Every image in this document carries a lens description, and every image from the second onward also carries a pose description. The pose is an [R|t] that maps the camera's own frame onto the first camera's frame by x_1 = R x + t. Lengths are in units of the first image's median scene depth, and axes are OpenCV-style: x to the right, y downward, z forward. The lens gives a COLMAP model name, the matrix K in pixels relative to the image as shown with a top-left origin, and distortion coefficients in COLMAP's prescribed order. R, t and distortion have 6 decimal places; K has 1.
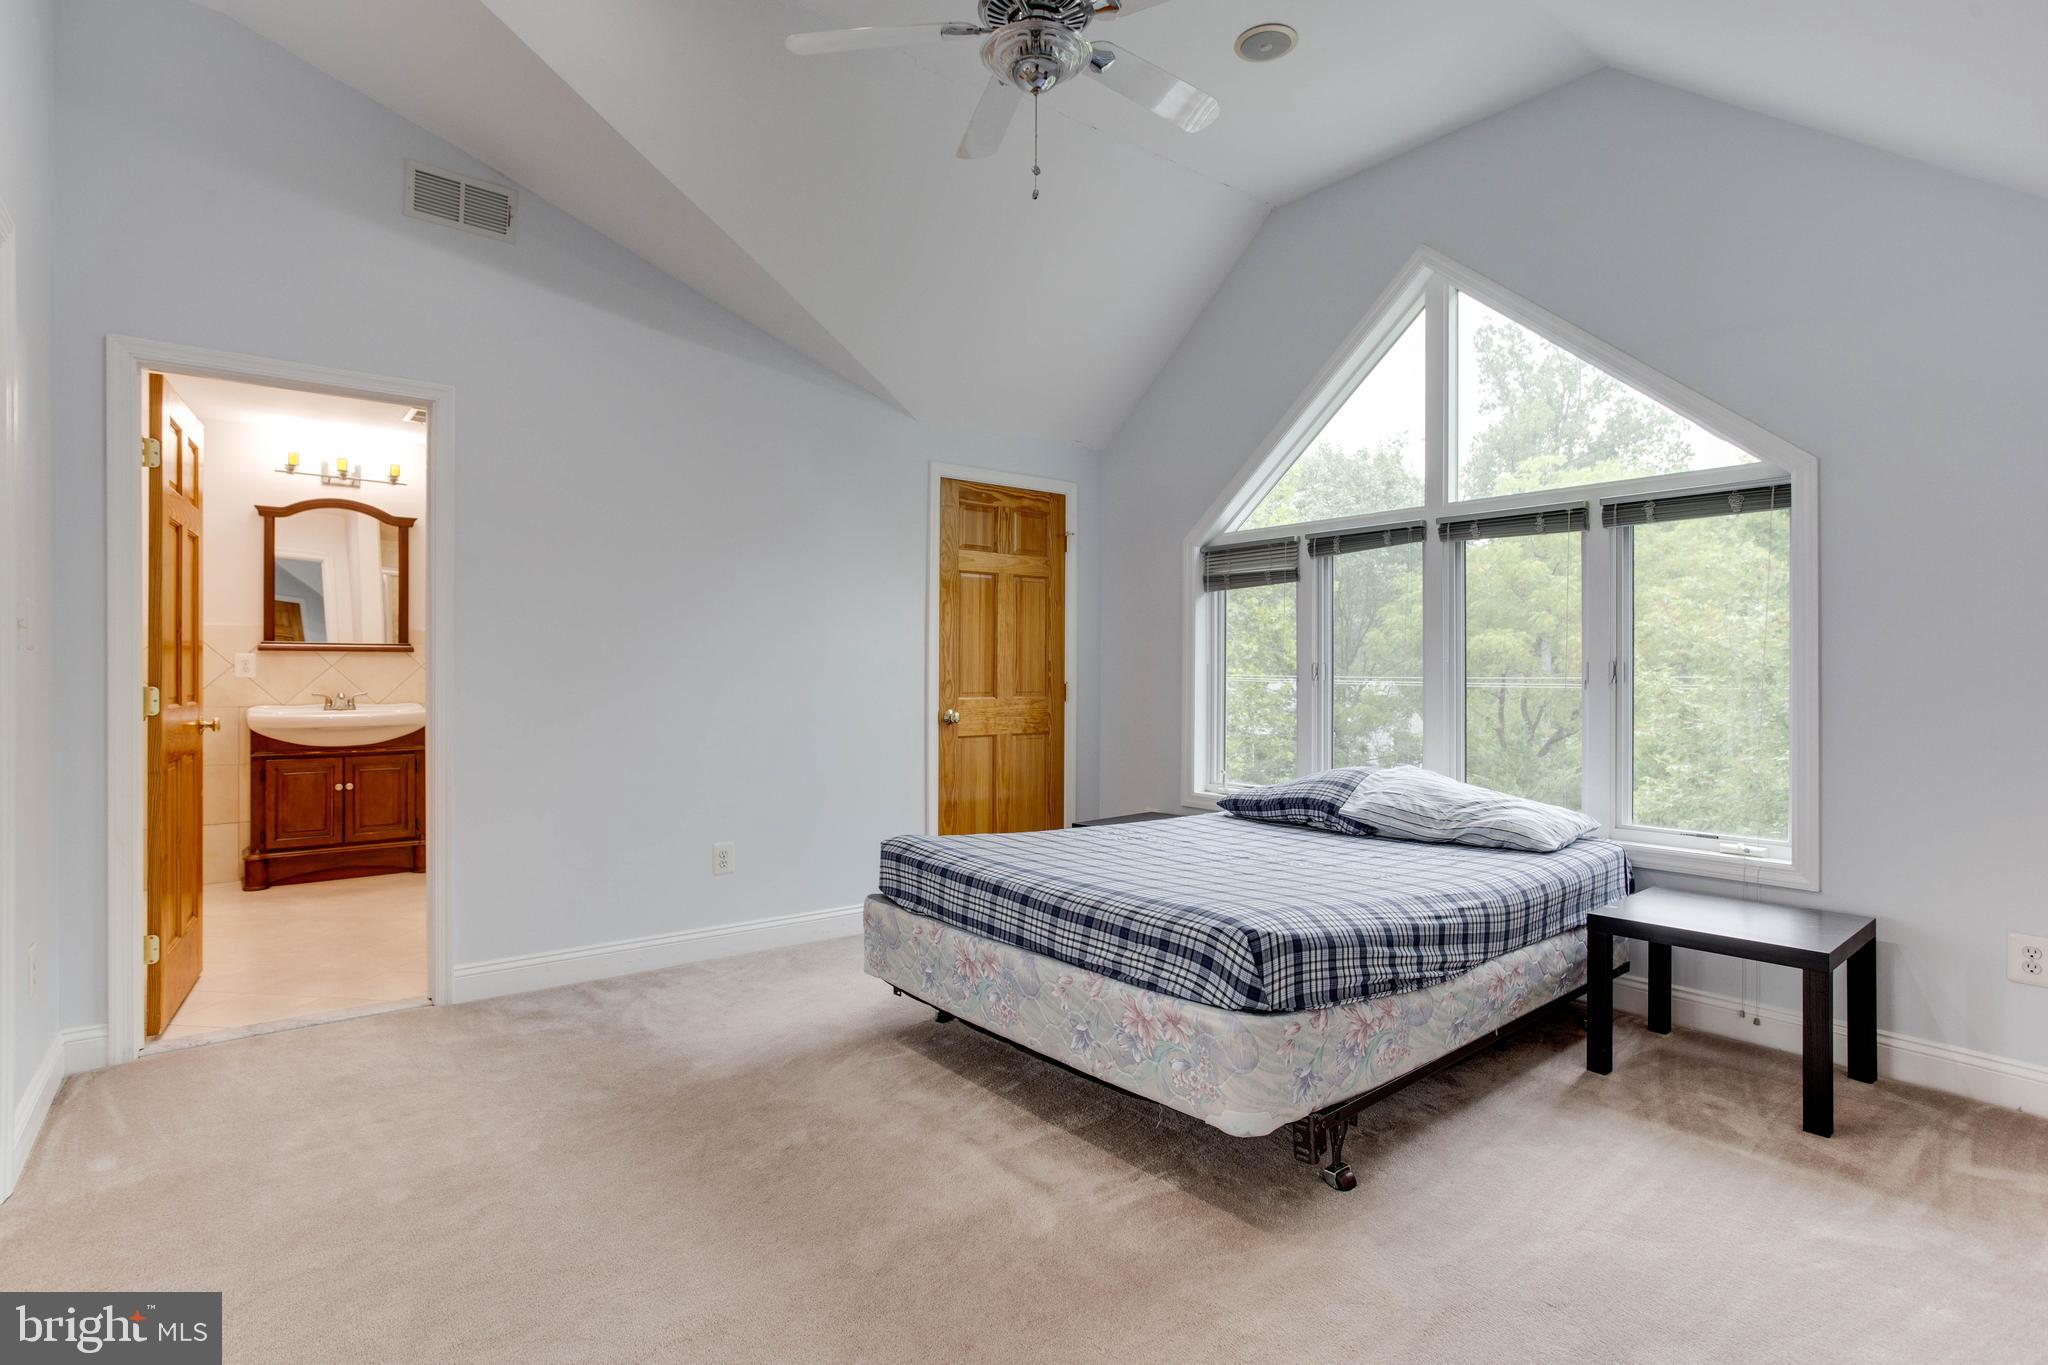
lens RADIAL K [[1037.1, 0, 1007.3], [0, 1037.1, 673.6], [0, 0, 1]] dist [-0.042615, 0.000567]
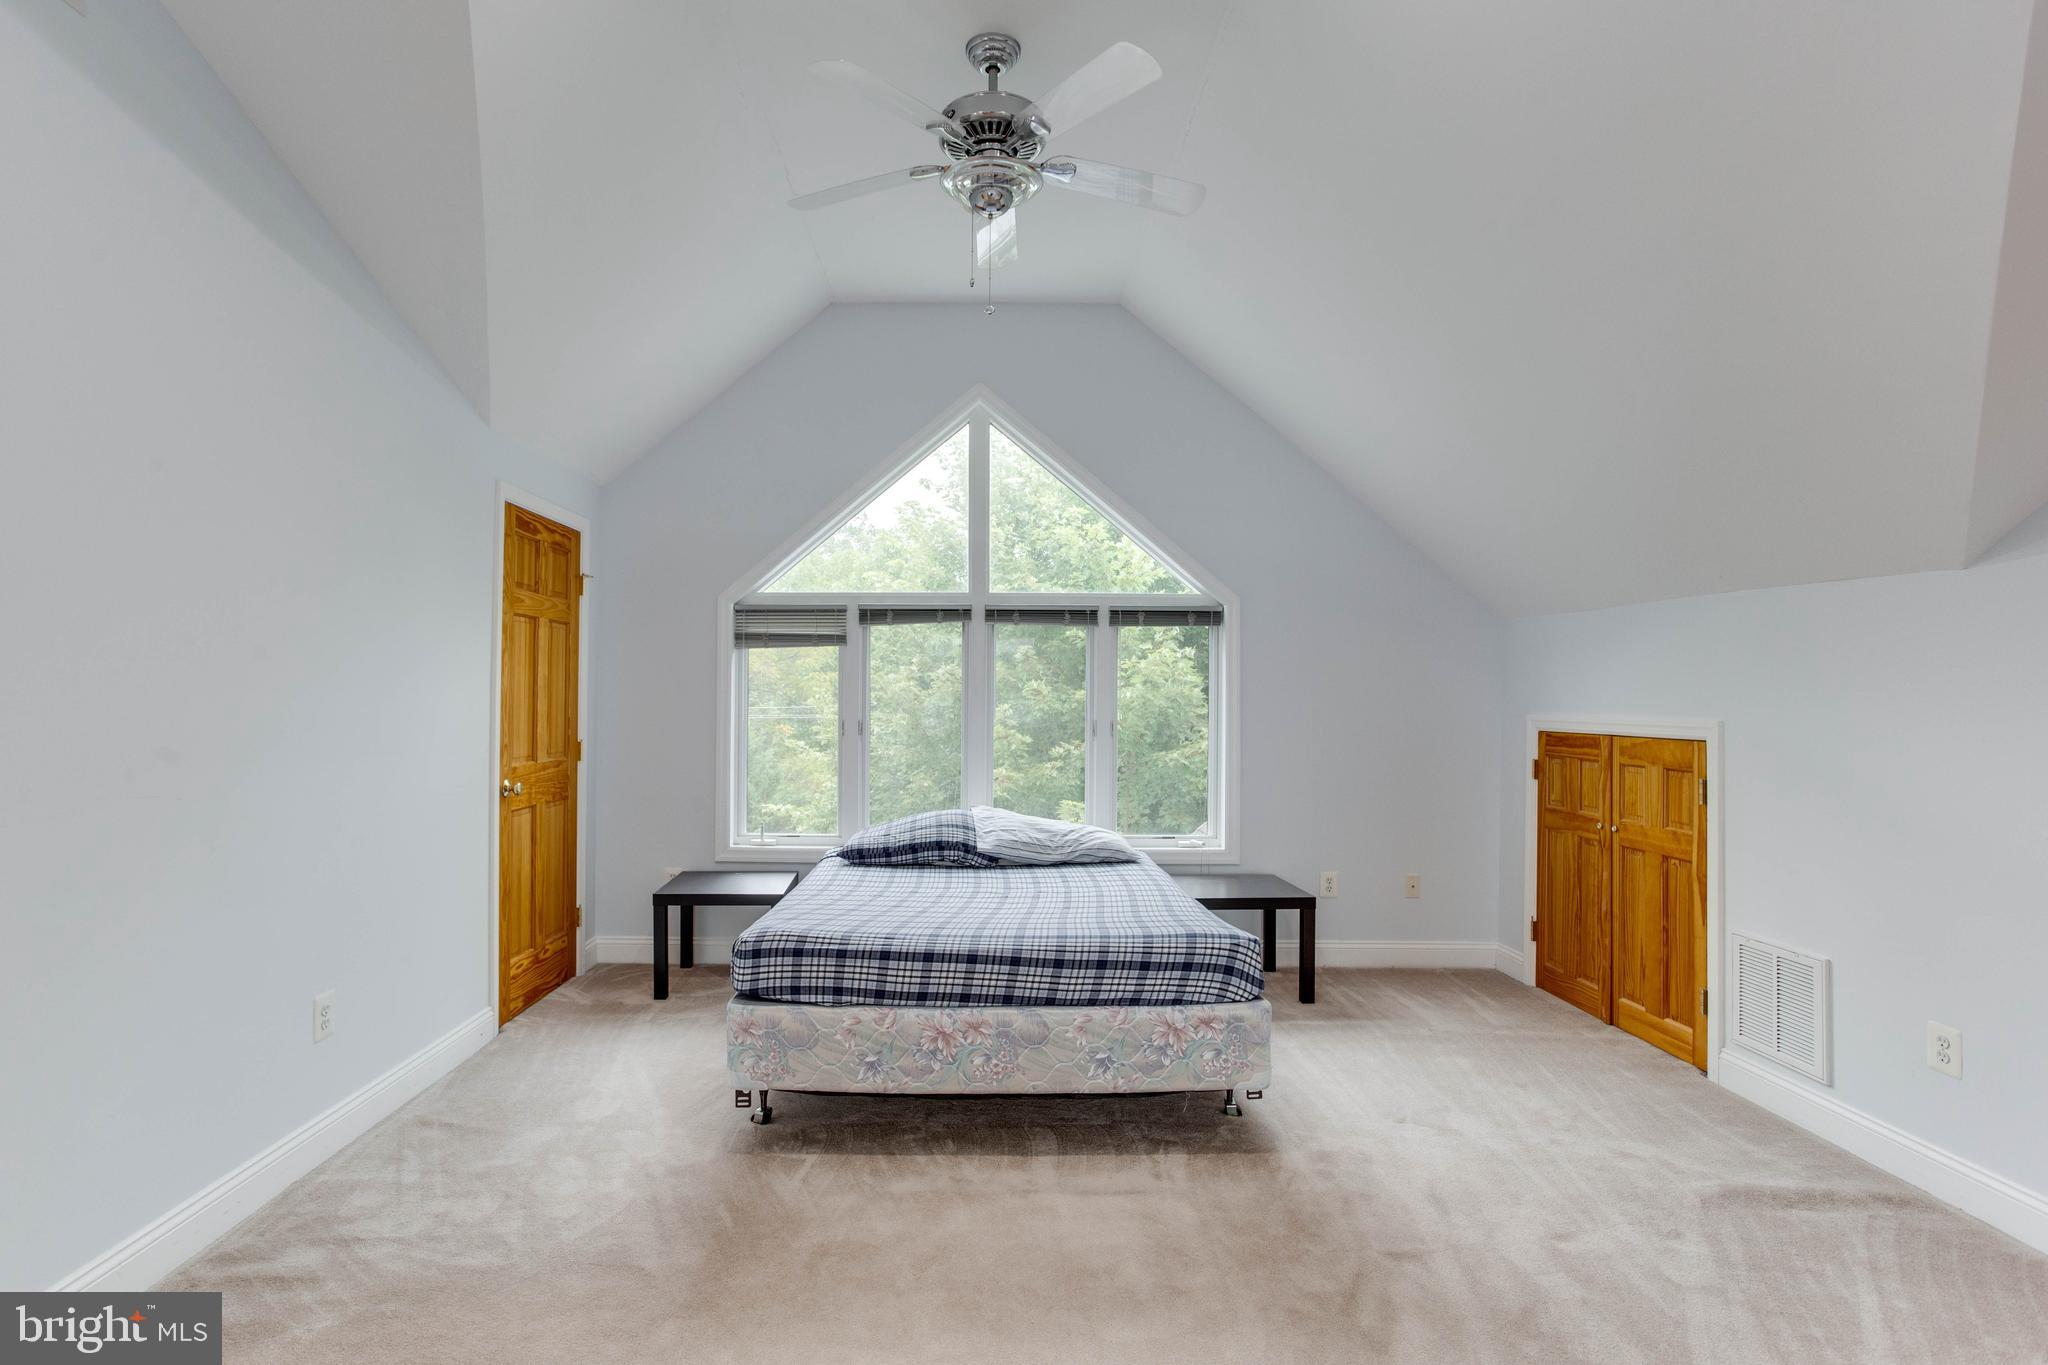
lens RADIAL K [[1015.8, 0, 1024.0], [0, 1015.8, 682.5], [0, 0, 1]] dist [-0.059004, 0.045721]
pose [[0.610440, 0.014042, 0.791938, -0.604244], [-0.002507, 0.999872, -0.015797, -0.043472], [-0.792059, 0.007658, 0.610397, 0.243830]]
